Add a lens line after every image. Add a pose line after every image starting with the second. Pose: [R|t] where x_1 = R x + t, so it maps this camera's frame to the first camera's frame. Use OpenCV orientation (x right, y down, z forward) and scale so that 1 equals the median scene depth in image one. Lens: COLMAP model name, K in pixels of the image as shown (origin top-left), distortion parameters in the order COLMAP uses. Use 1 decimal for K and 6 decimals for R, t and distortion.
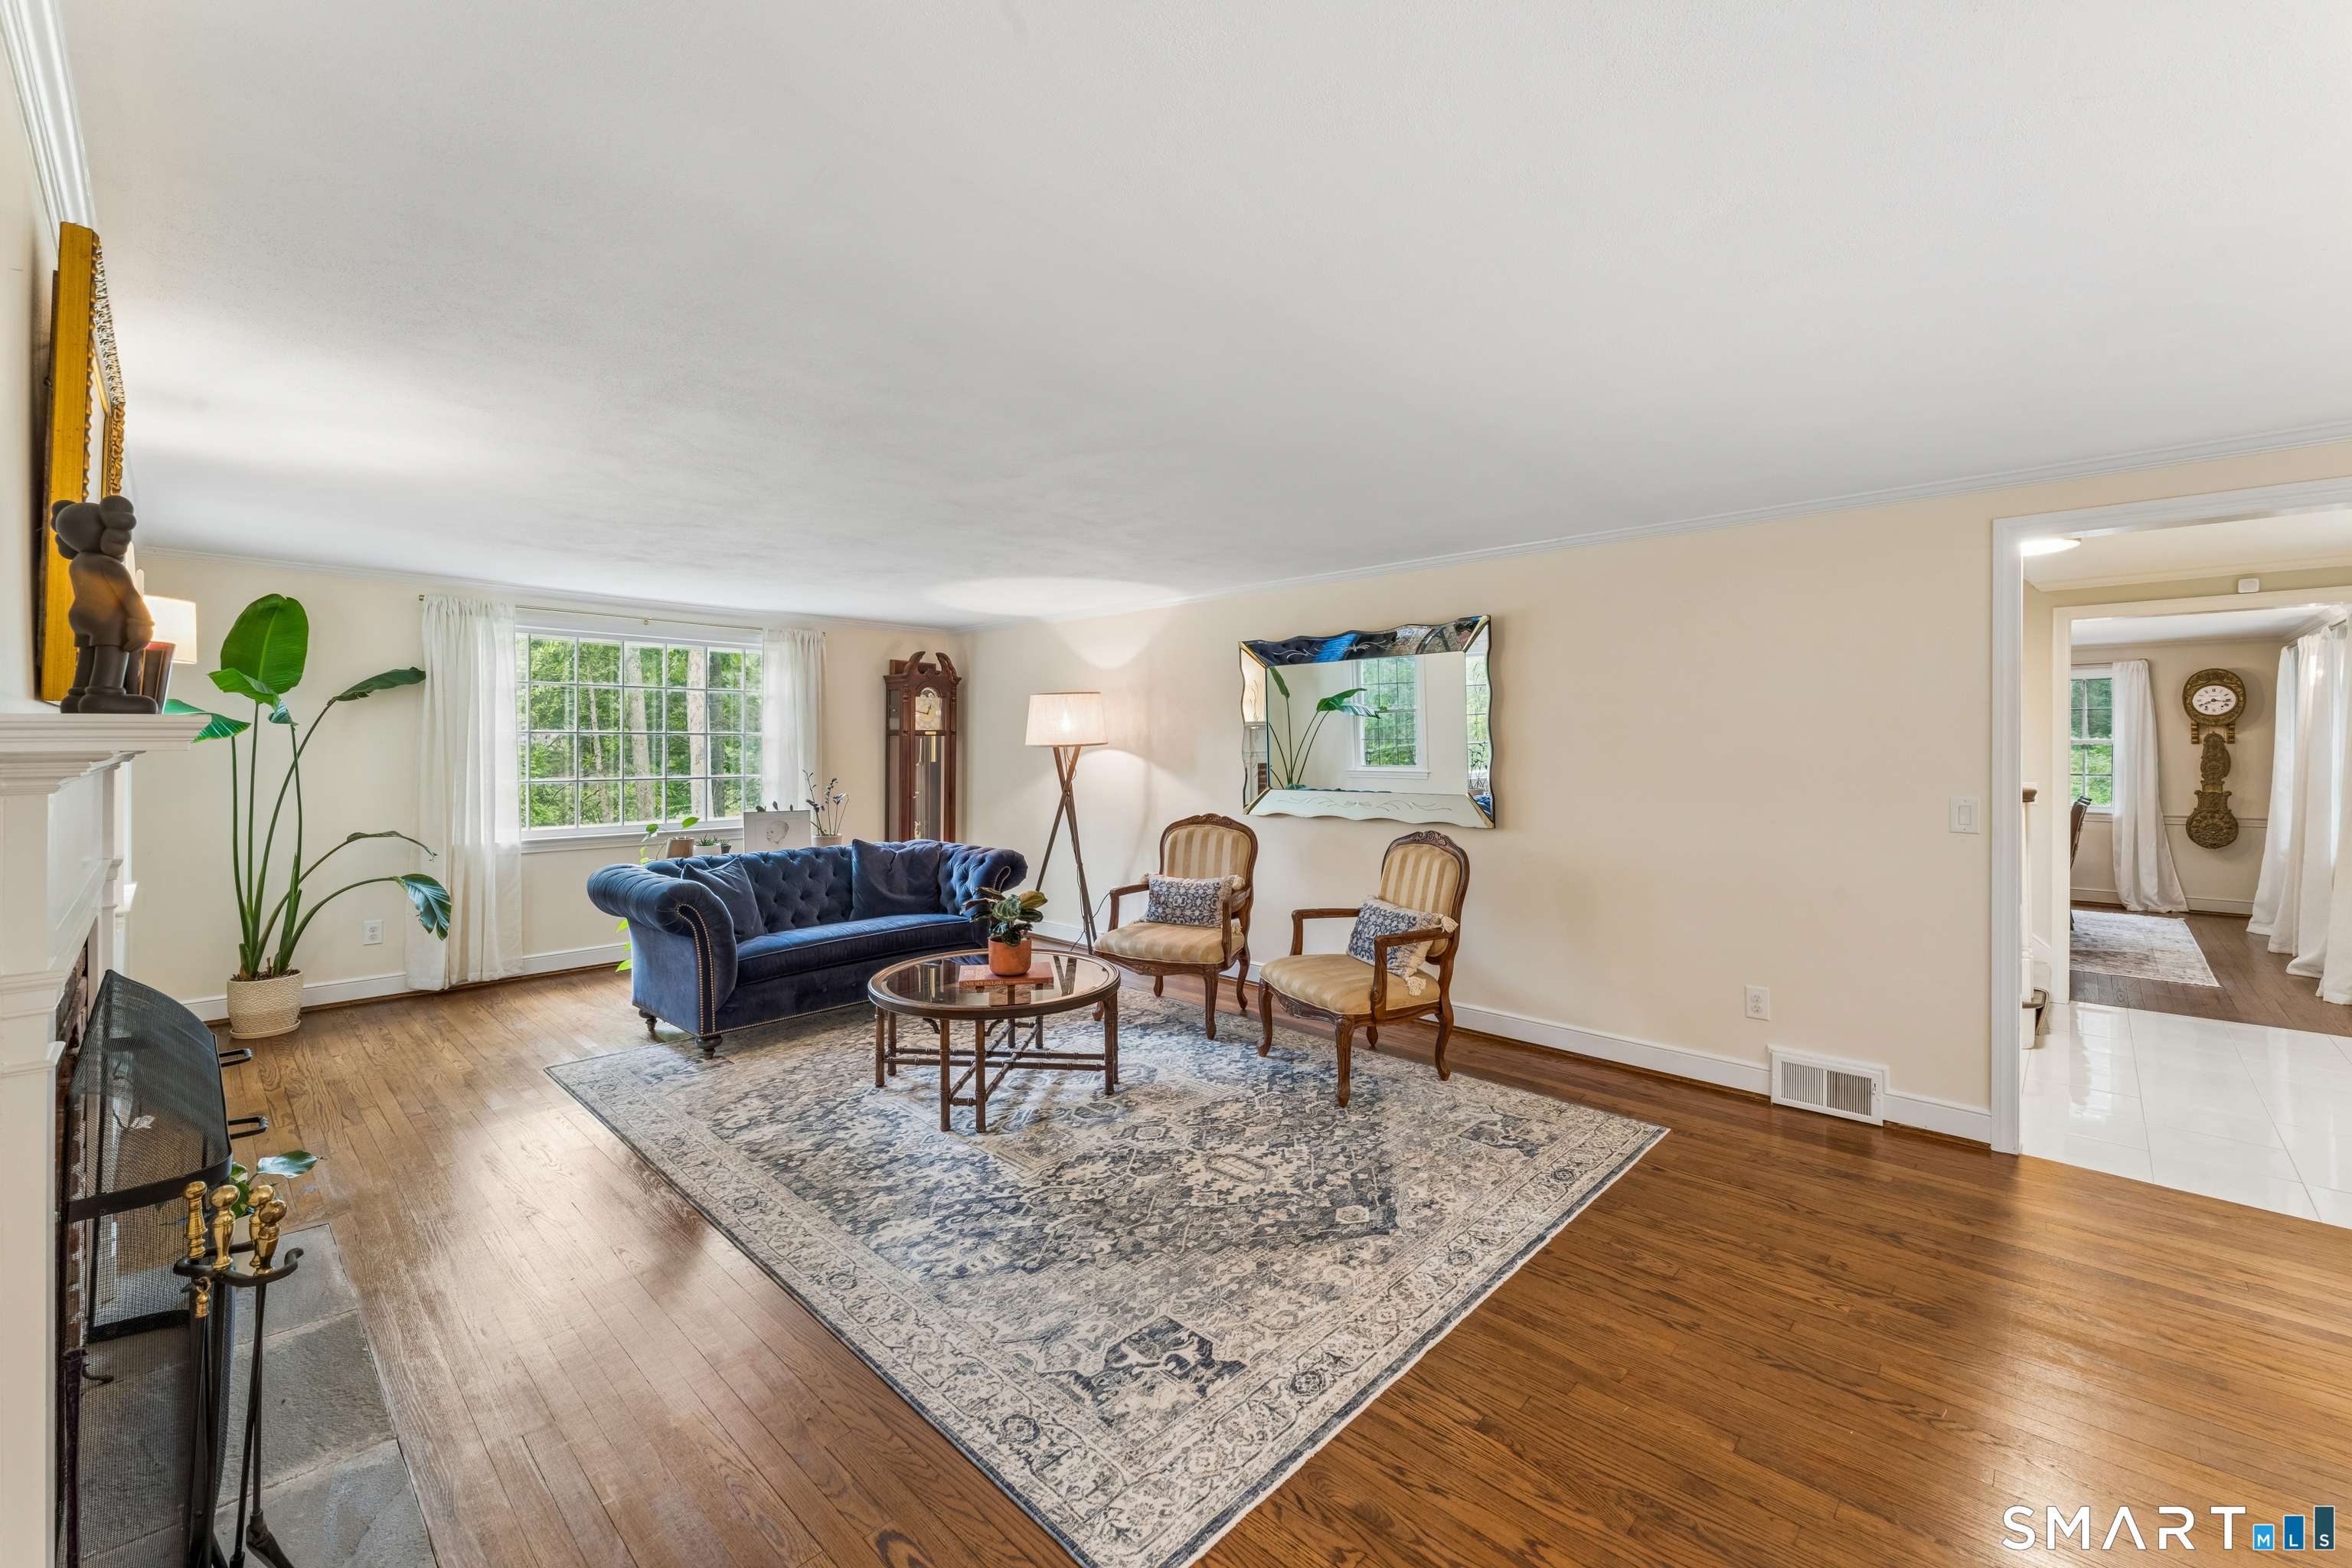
lens RADIAL K [[959.4, 0, 1163.6], [0, 959.4, 741.8], [0, 0, 1]] dist [-0.000889, -0.000119]
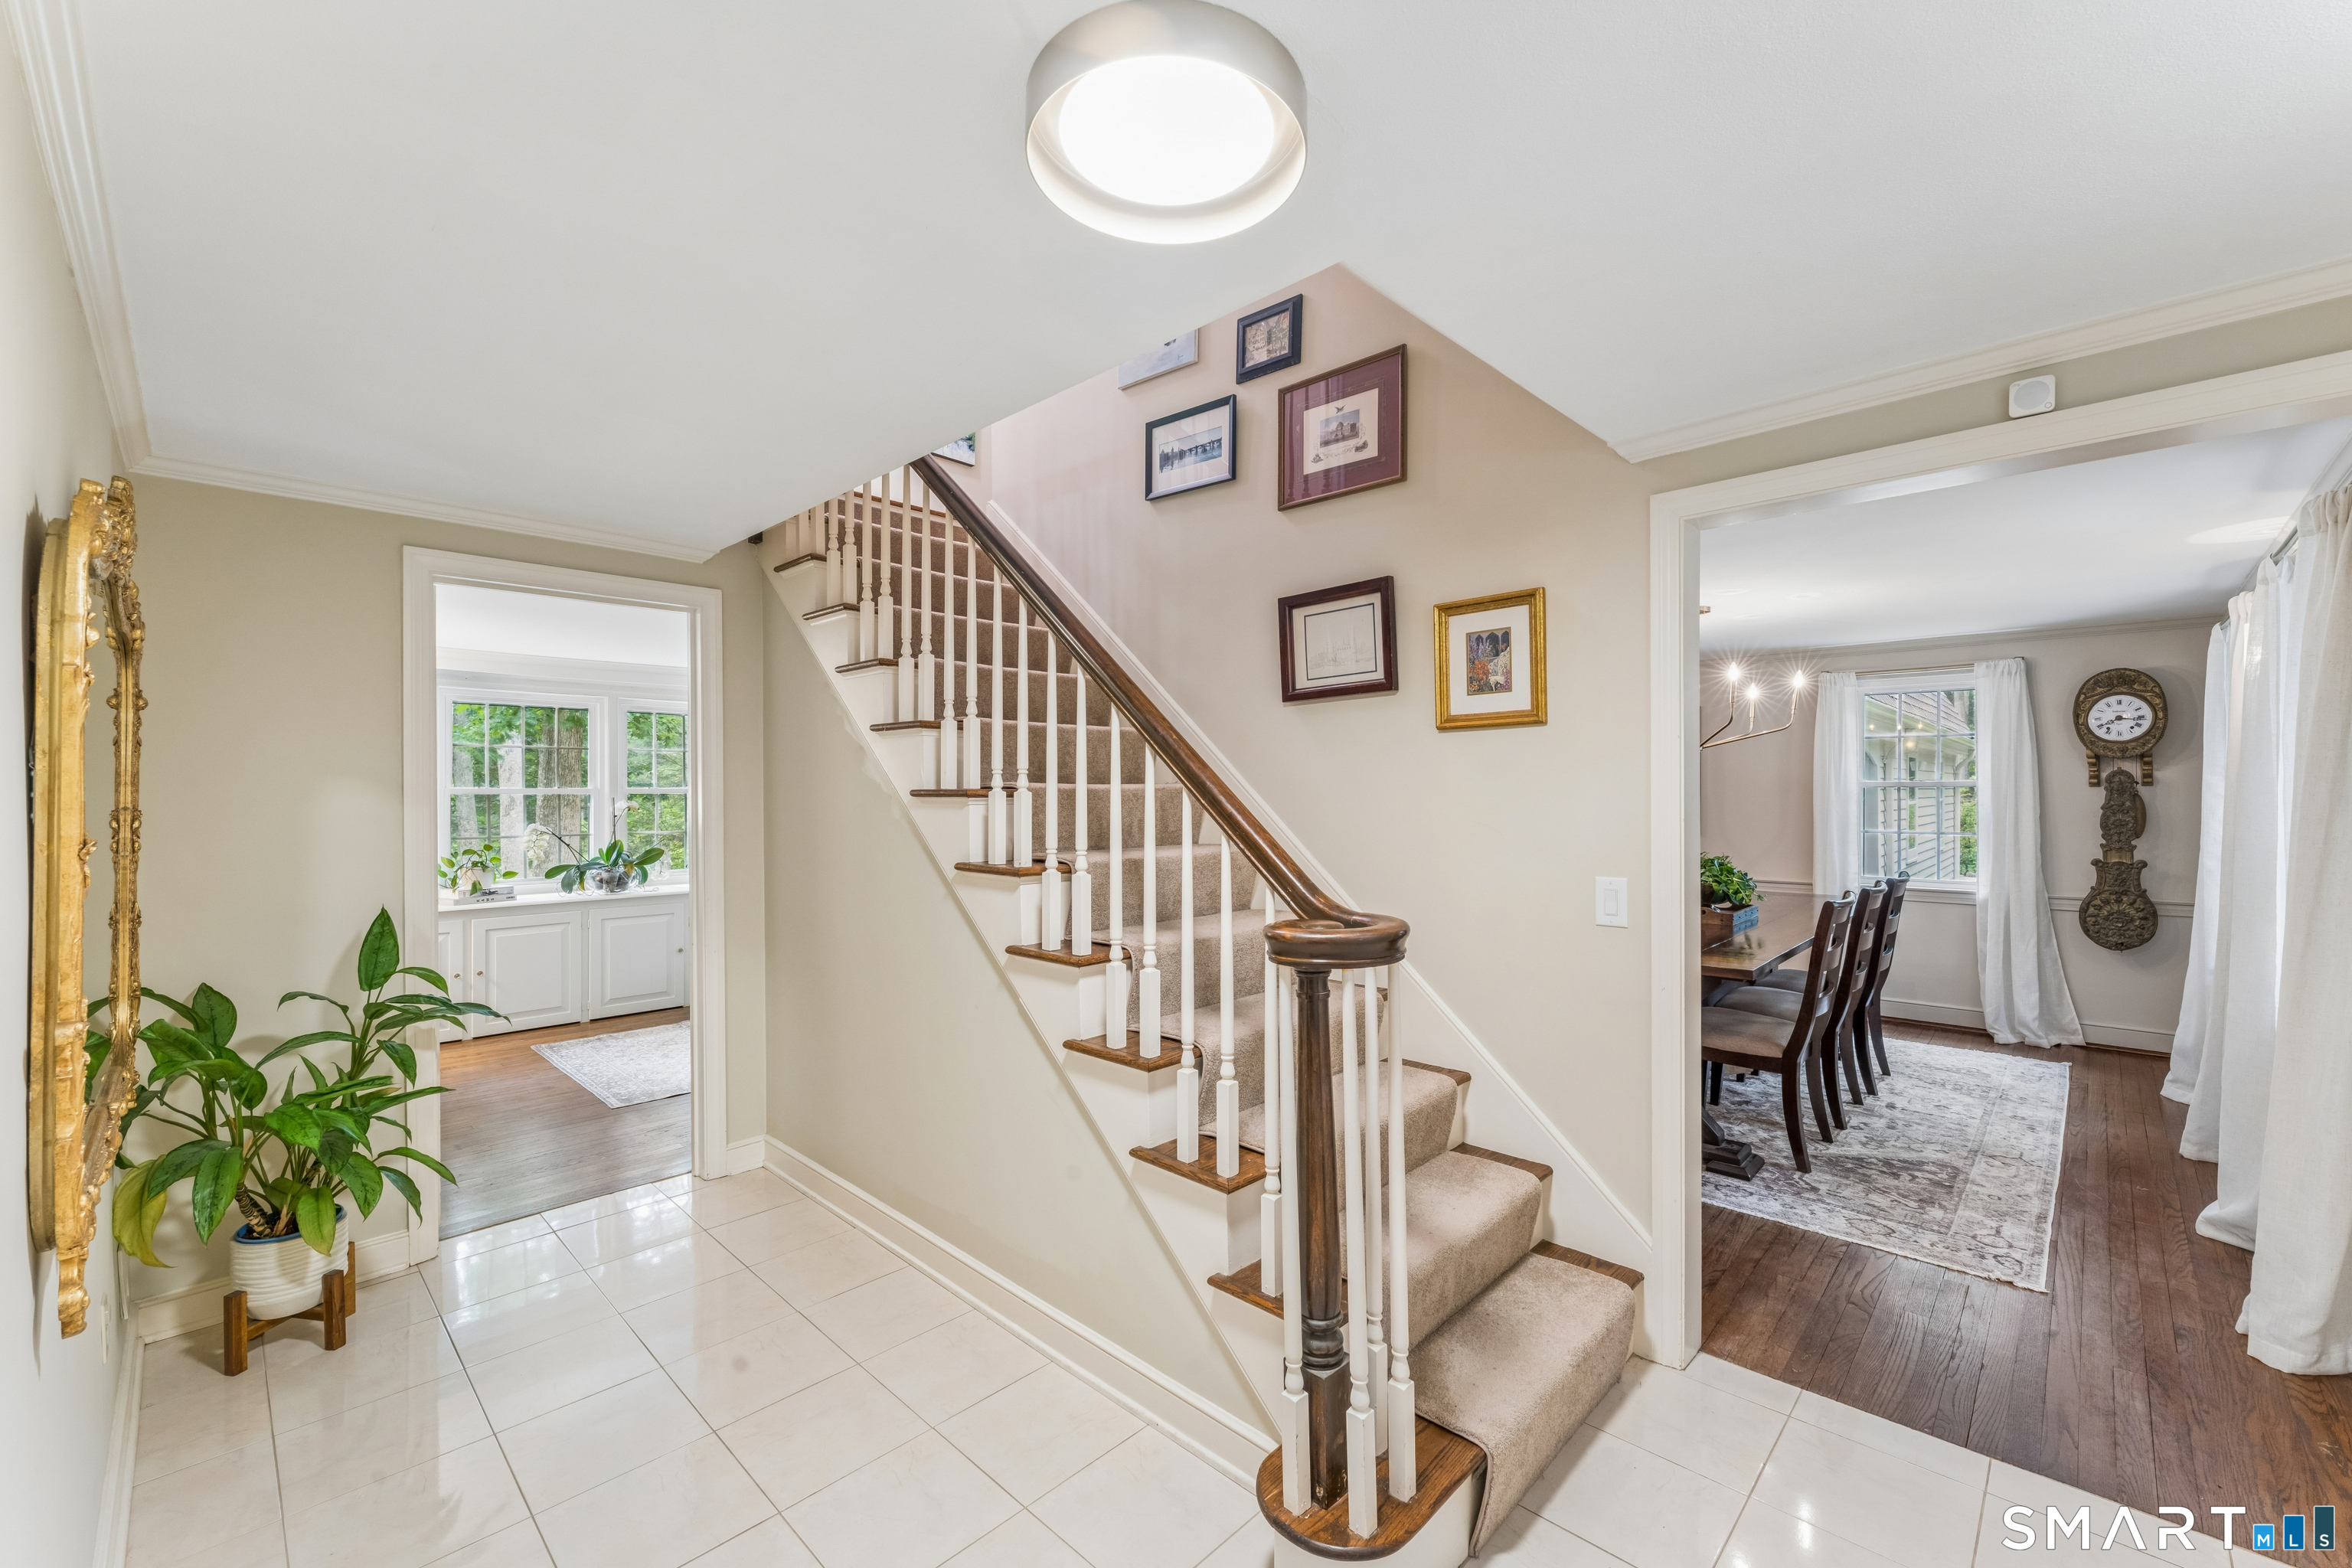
lens RADIAL K [[959.4, 0, 1182.2], [0, 959.4, 788.0], [0, 0, 1]] dist [-0.000889, -0.000119]
pose [[0.999976, -0.005777, 0.003812, 0.466308], [0.005768, 0.999980, 0.002537, -0.002035], [-0.003827, -0.002515, 0.999990, 0.361520]]
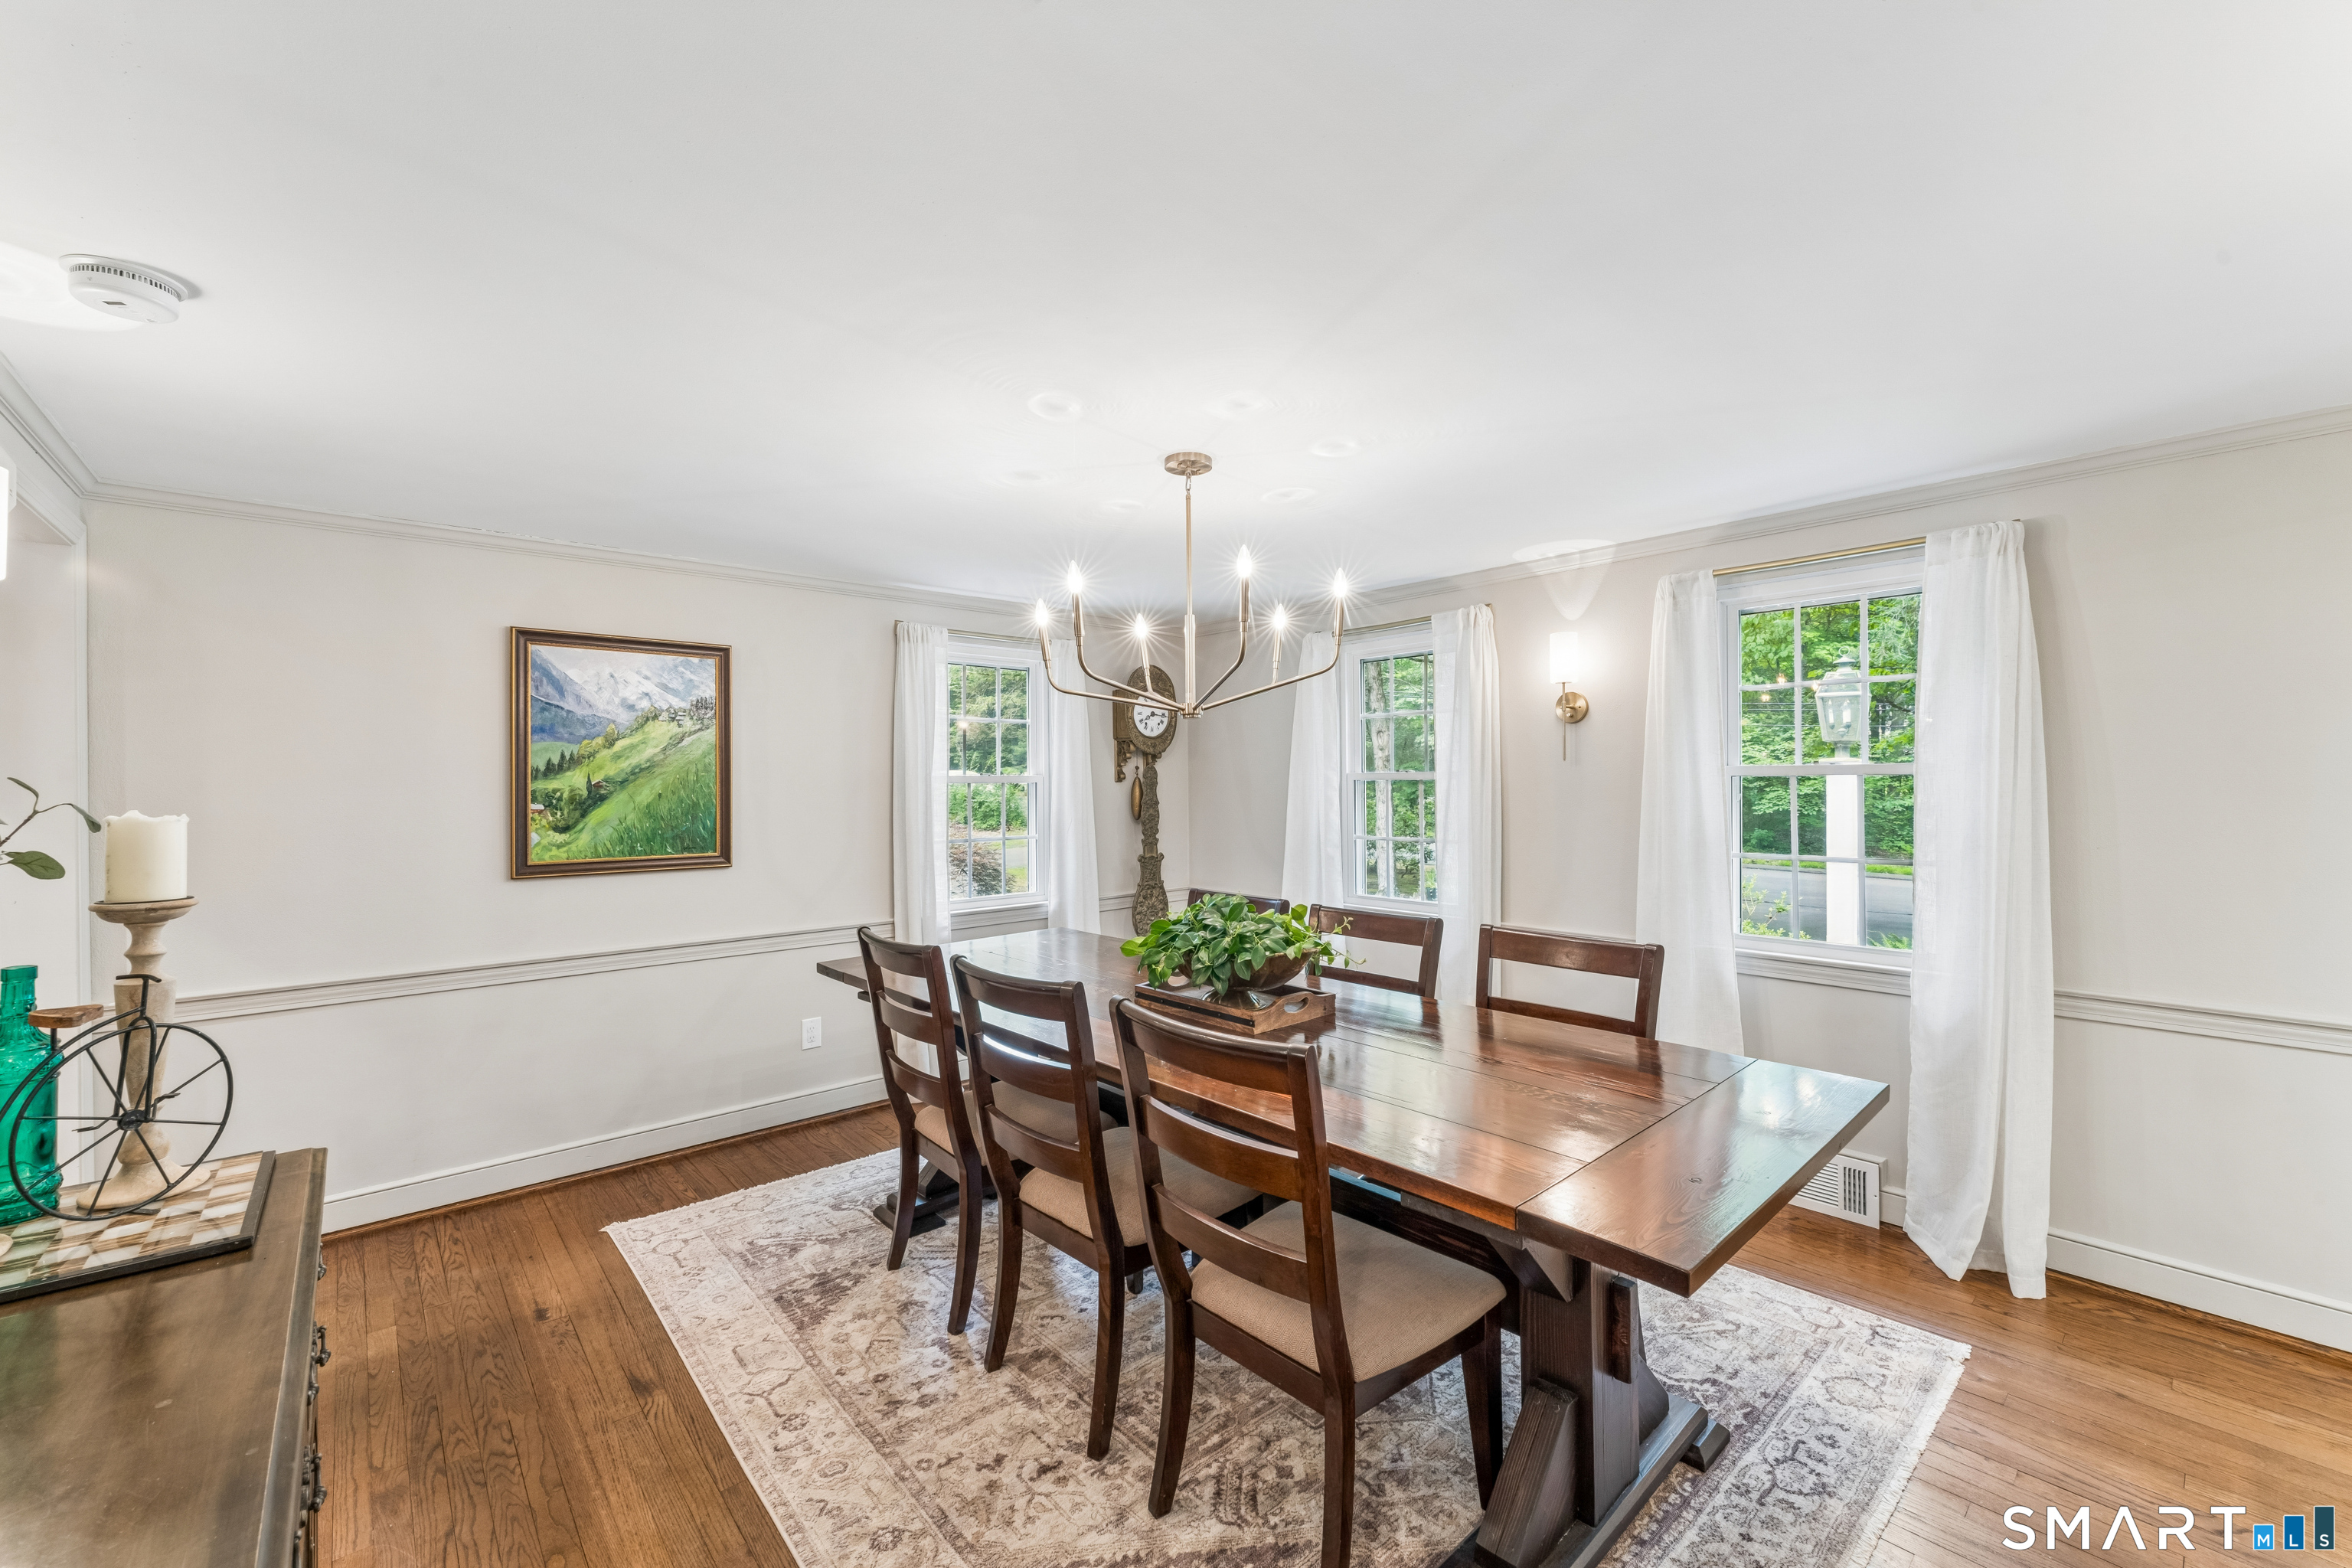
lens RADIAL K [[959.4, 0, 1181.7], [0, 959.4, 786.4], [0, 0, 1]] dist [-0.000889, -0.000119]
pose [[0.056452, -0.009223, 0.998363, 0.447412], [0.005495, 0.999945, 0.008927, -0.000347], [-0.998390, 0.004982, 0.056500, 0.937588]]
